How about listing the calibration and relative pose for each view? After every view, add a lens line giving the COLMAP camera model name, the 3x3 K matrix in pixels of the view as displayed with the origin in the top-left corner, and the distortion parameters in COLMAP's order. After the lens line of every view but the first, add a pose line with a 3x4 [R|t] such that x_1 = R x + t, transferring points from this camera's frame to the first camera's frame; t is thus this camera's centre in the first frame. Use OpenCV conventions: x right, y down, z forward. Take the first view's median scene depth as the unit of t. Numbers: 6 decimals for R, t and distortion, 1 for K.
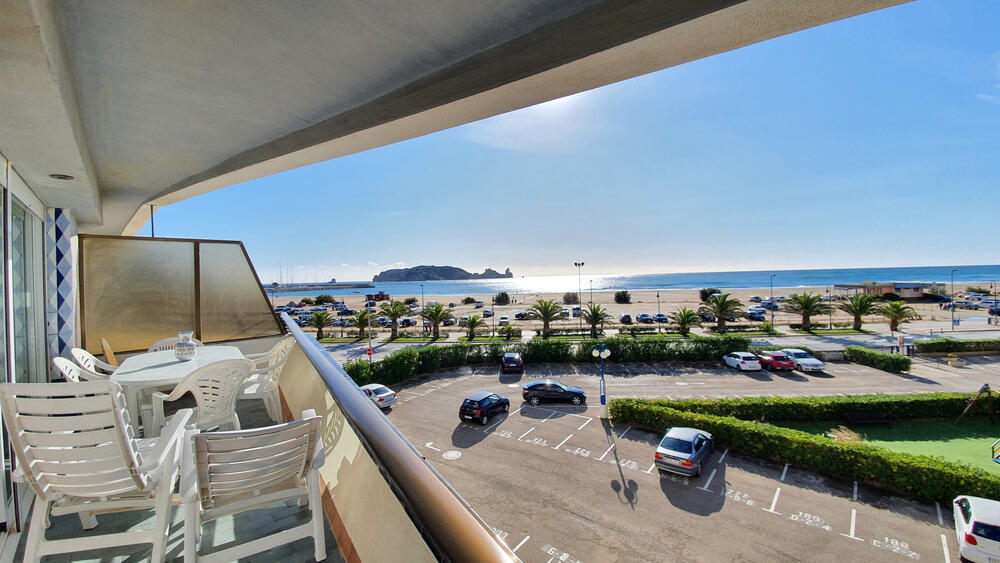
lens RADIAL K [[774.8, 0, 500.0], [0, 774.8, 281.5], [0, 0, 1]] dist [0.019306, -0.000899]
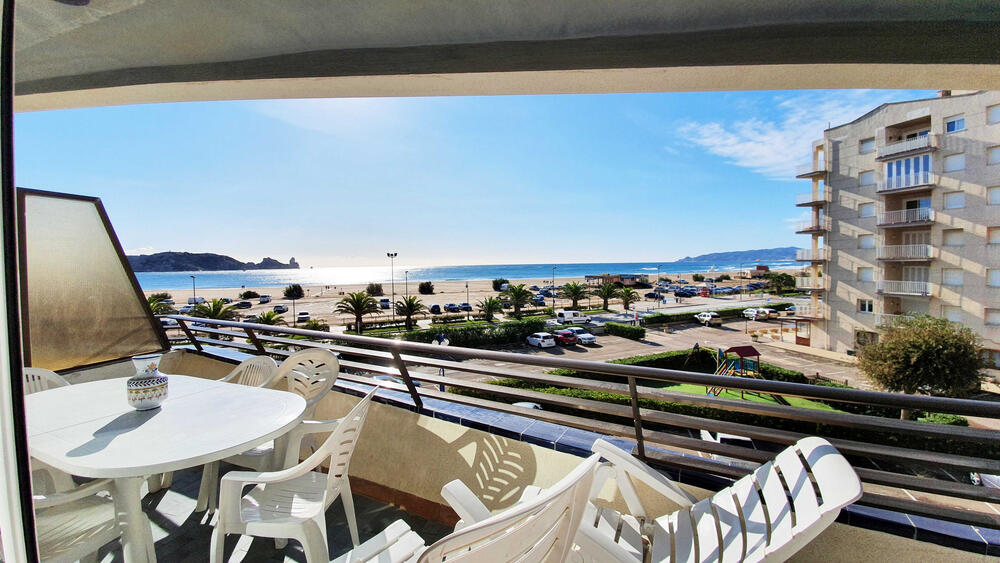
lens RADIAL K [[635.6, 0, 499.9], [0, 635.6, 269.8], [0, 0, 1]] dist [0.054406, 0.000047]
pose [[0.662042, 0.010204, 0.749397, -0.447054], [0.000782, 0.999897, -0.014306, 0.009005], [-0.749467, 0.010058, 0.661966, 0.395452]]
